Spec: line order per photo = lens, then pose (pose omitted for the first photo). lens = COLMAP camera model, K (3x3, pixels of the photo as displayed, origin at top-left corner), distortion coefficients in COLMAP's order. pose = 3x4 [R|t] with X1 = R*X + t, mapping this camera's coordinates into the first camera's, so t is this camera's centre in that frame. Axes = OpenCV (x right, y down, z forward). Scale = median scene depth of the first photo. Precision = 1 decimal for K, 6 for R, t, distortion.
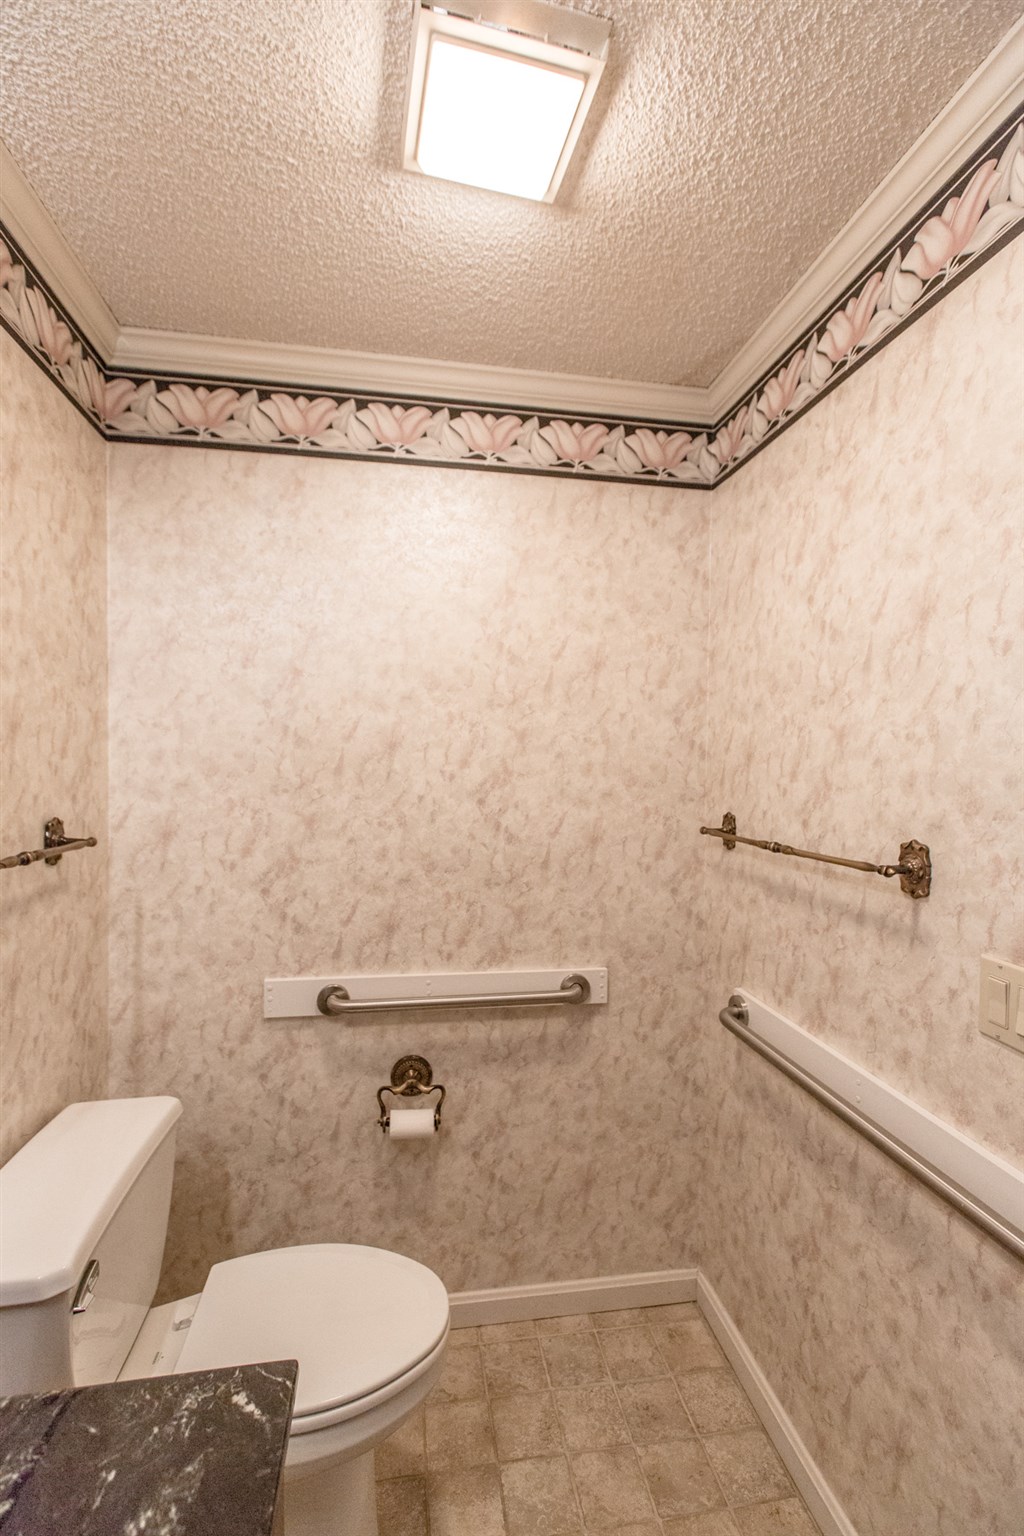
lens RADIAL K [[679.0, 0, 519.7], [0, 679.0, 775.6], [0, 0, 1]] dist [-0.002140, 0.000214]
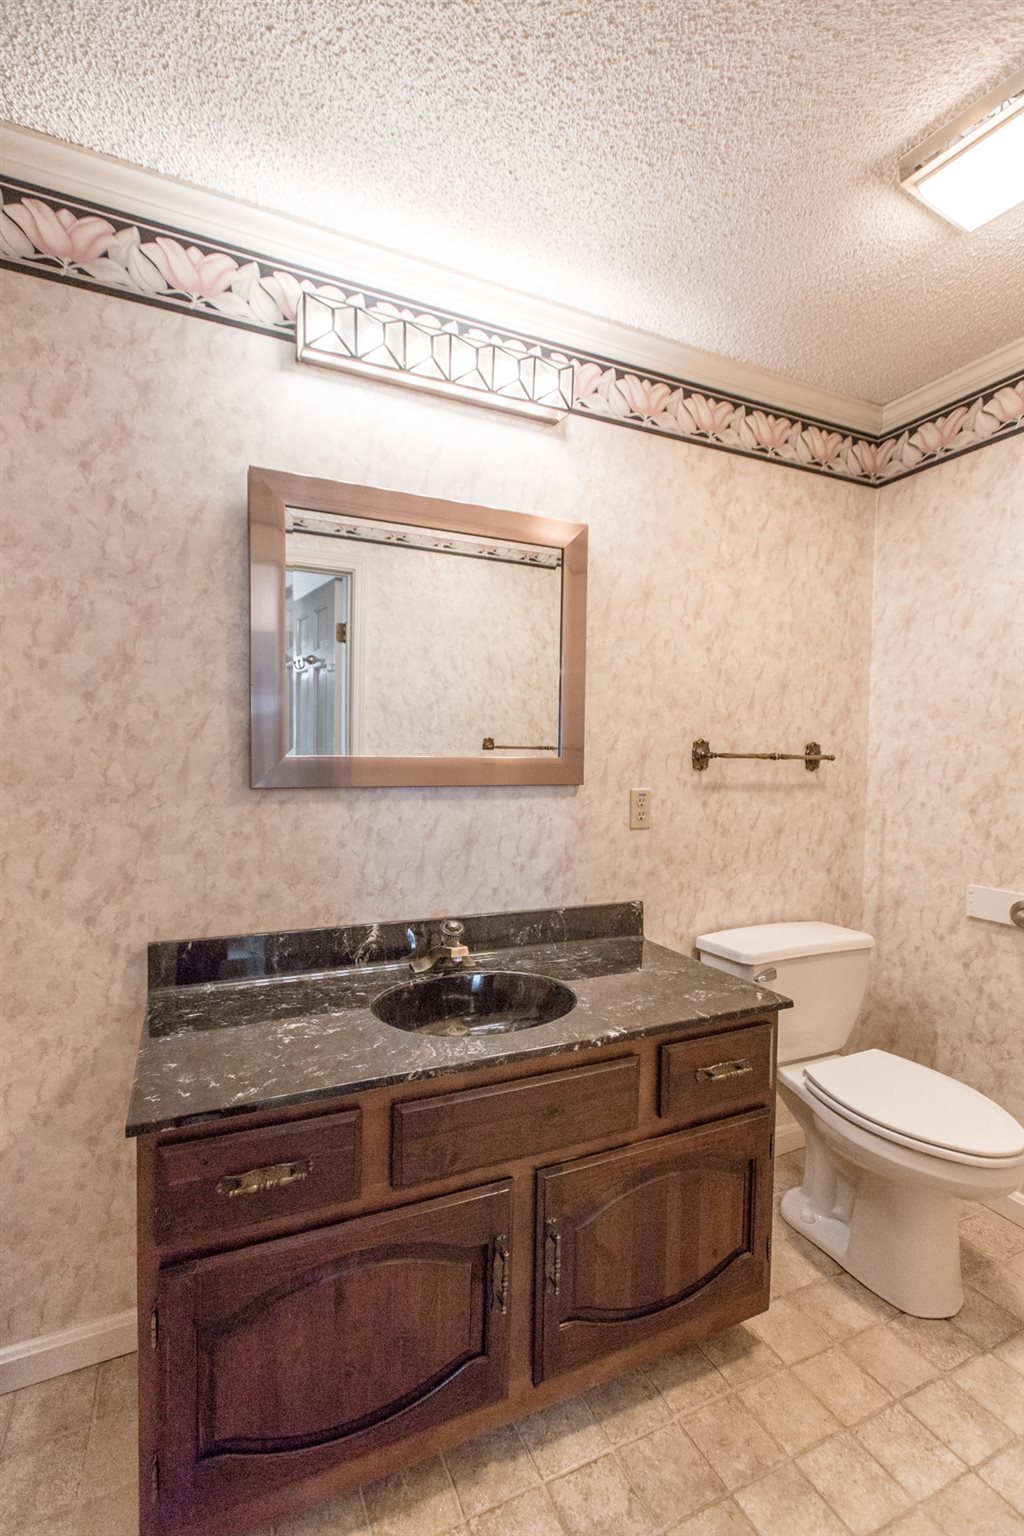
lens RADIAL K [[679.0, 0, 501.2], [0, 679.0, 776.3], [0, 0, 1]] dist [-0.002140, 0.000214]
pose [[0.253932, 0.025672, -0.966881, 0.588928], [-0.030802, 0.999355, 0.018445, 0.113807], [0.966731, 0.025099, 0.254559, -0.121689]]
